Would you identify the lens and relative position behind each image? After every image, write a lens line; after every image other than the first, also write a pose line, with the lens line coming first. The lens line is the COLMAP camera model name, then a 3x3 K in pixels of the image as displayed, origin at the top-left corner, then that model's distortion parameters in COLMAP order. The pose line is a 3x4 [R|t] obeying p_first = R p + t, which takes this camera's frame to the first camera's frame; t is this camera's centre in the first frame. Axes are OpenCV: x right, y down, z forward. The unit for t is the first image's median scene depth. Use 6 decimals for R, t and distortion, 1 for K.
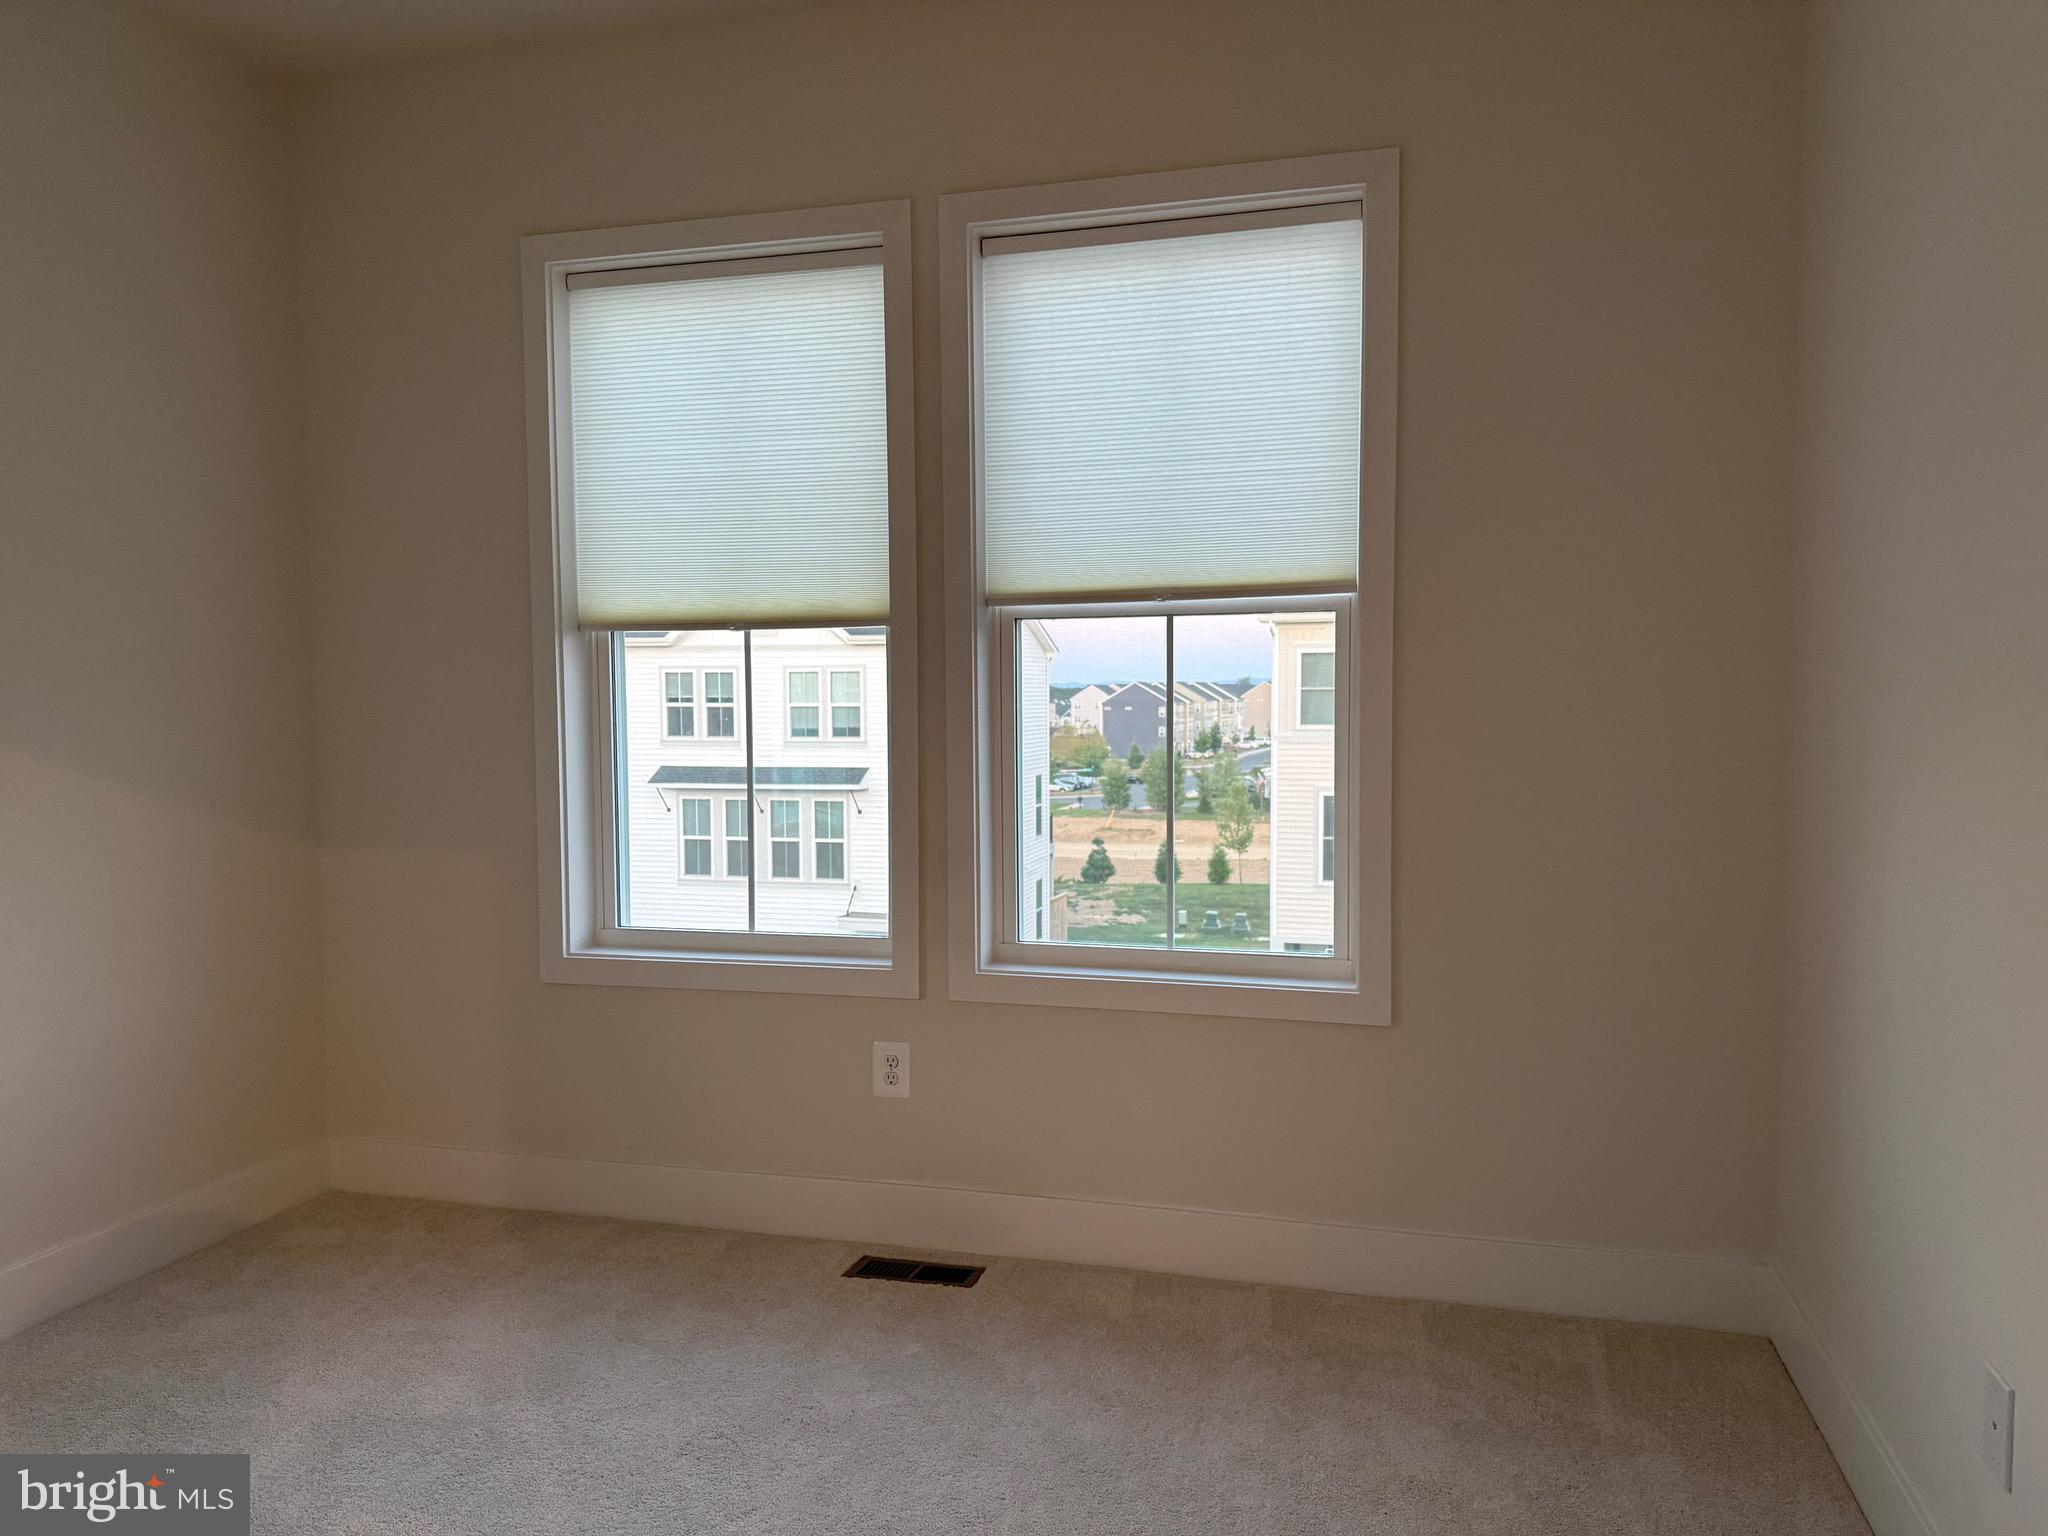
lens RADIAL K [[1435.0, 0, 1034.0], [0, 1435.0, 783.8], [0, 0, 1]] dist [0.075752, -0.090122]
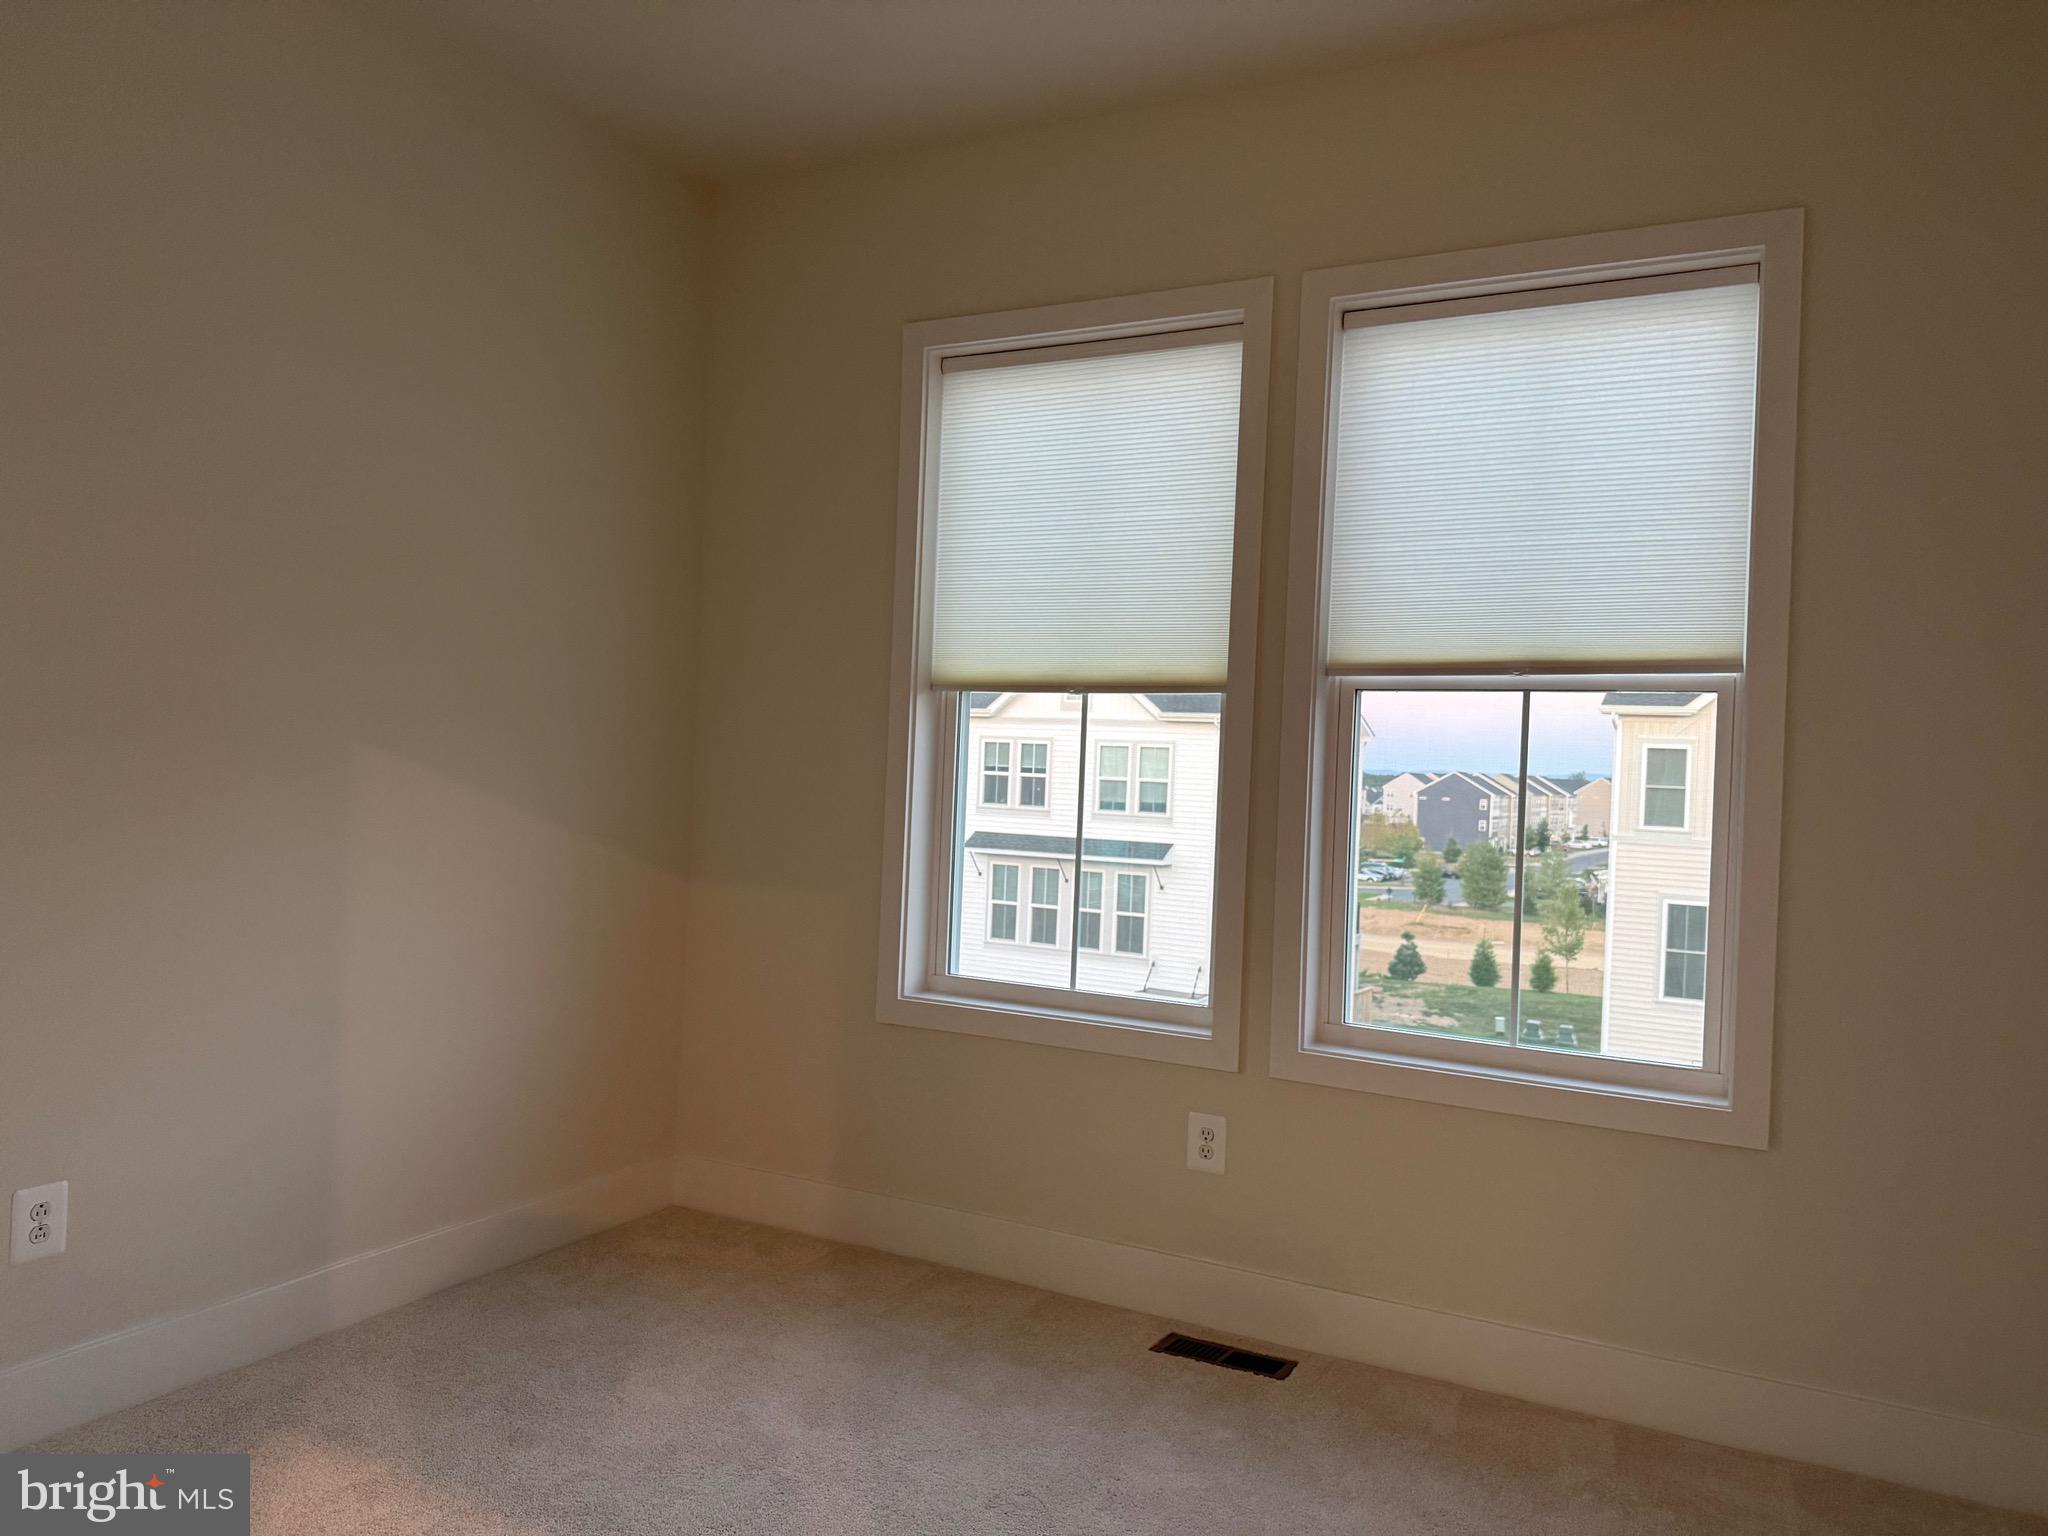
lens RADIAL K [[1435.0, 0, 1028.0], [0, 1435.0, 767.9], [0, 0, 1]] dist [0.075752, -0.090122]
pose [[0.975575, 0.045481, -0.214907, -0.017667], [-0.059488, 0.996474, -0.059161, 0.009254], [0.211459, 0.070501, 0.974841, -0.002191]]
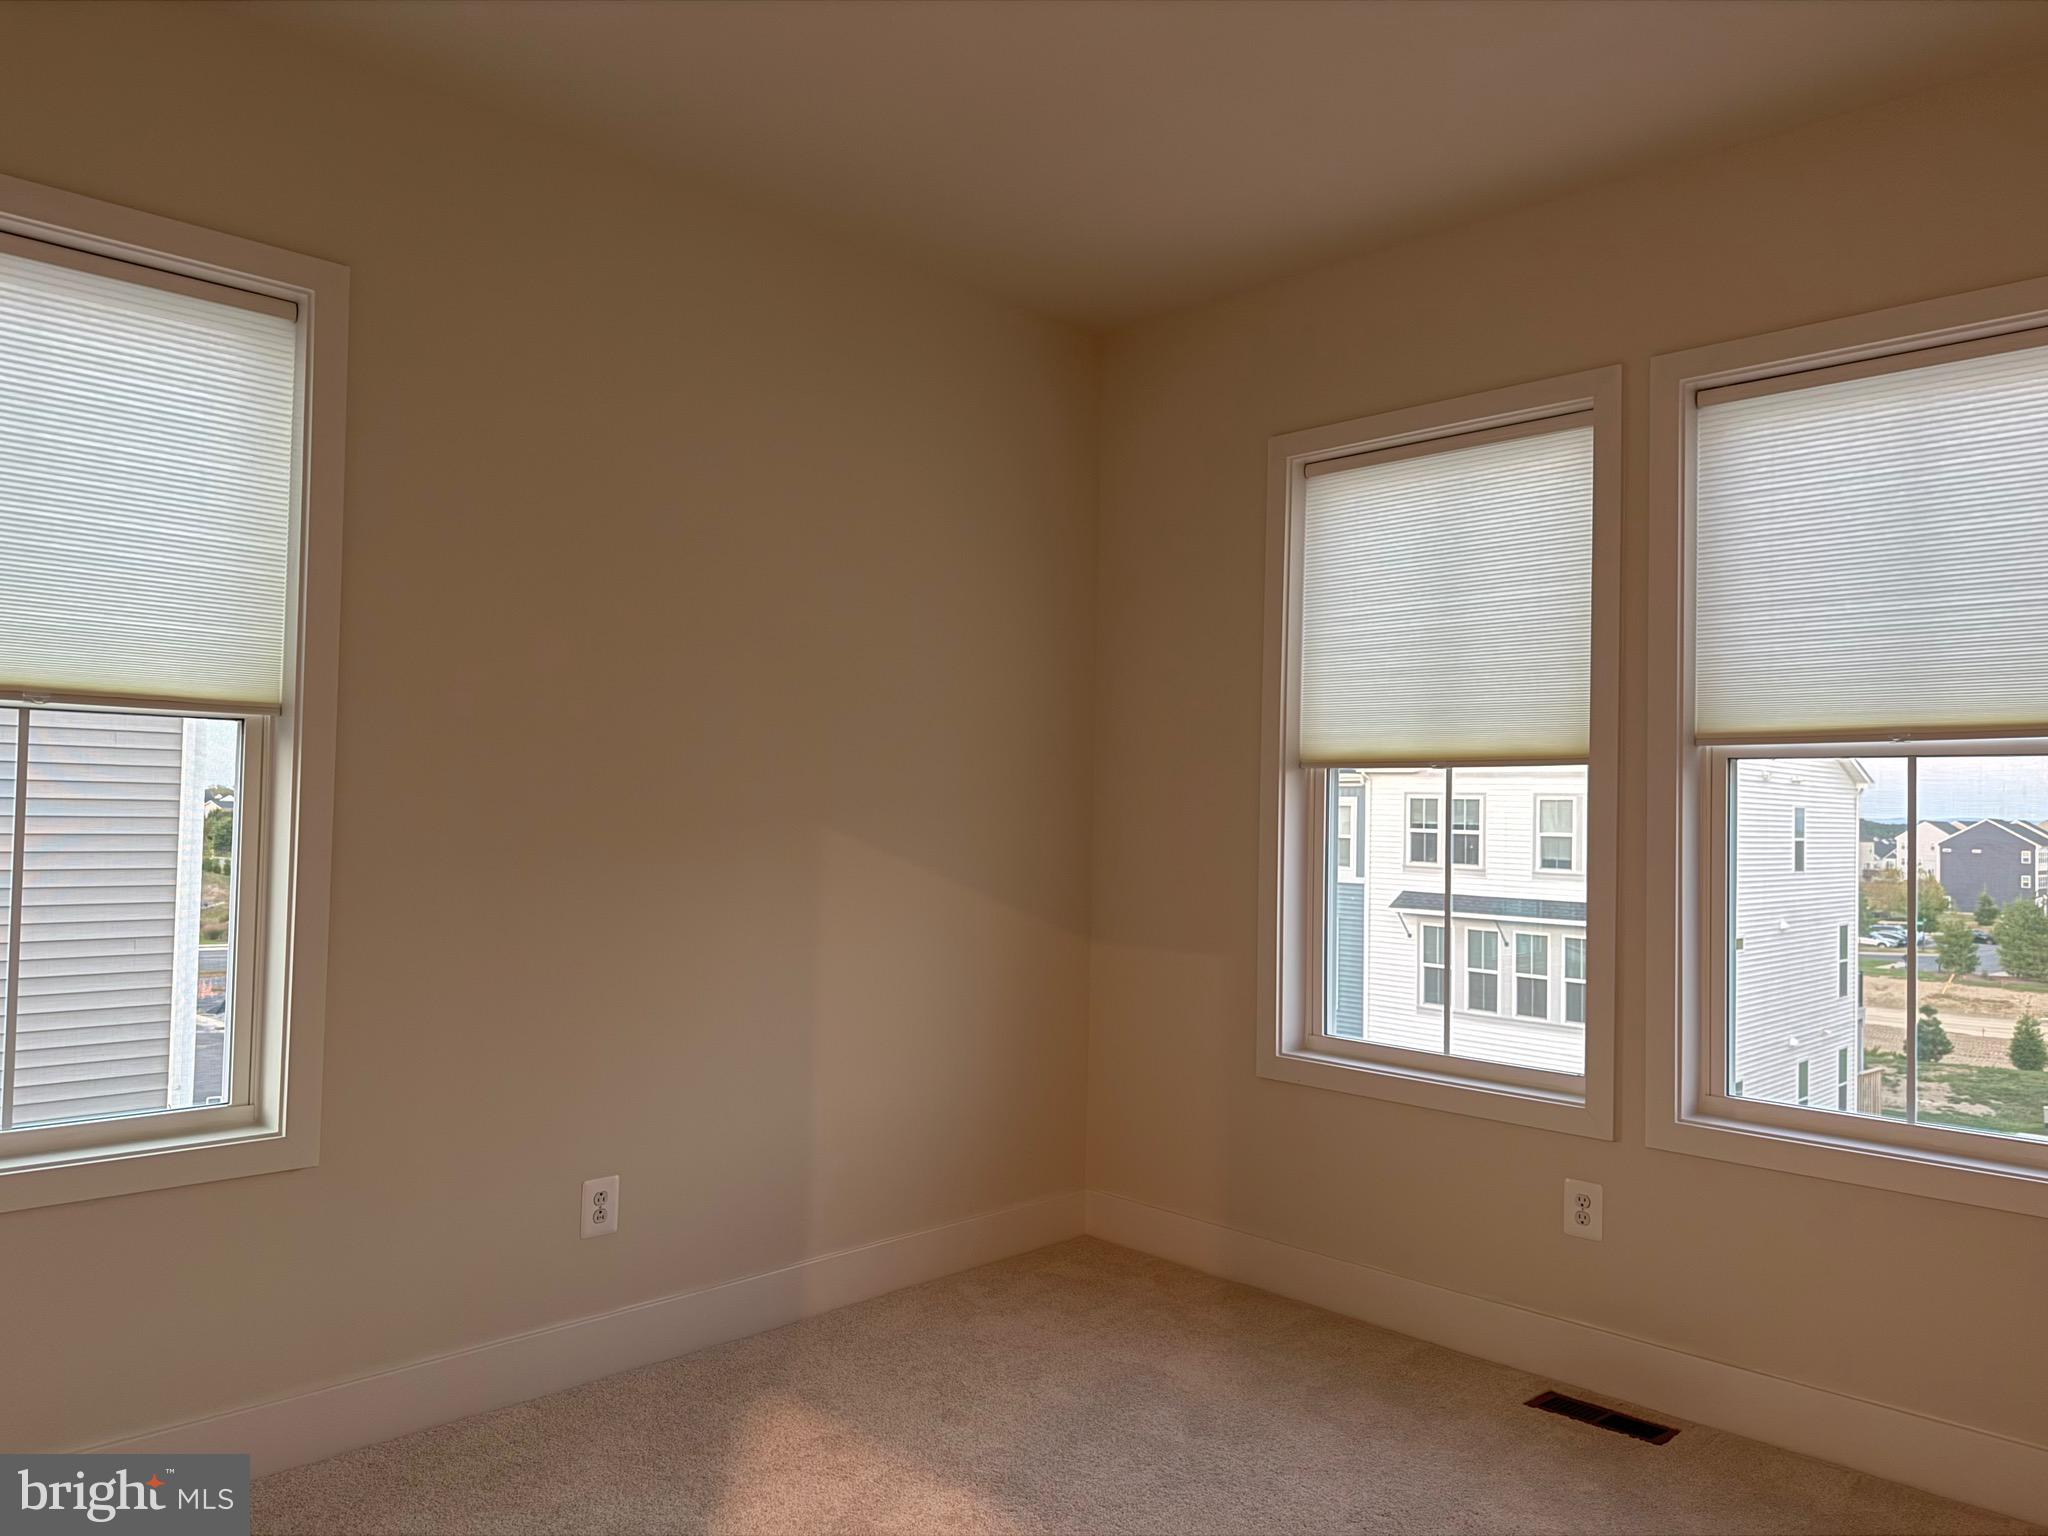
lens RADIAL K [[1435.0, 0, 1022.5], [0, 1435.0, 770.9], [0, 0, 1]] dist [0.075752, -0.090122]
pose [[0.870015, 0.010136, -0.492922, 0.054255], [-0.057063, 0.995140, -0.080254, 0.000080], [0.489712, 0.097950, 0.866365, -0.089603]]
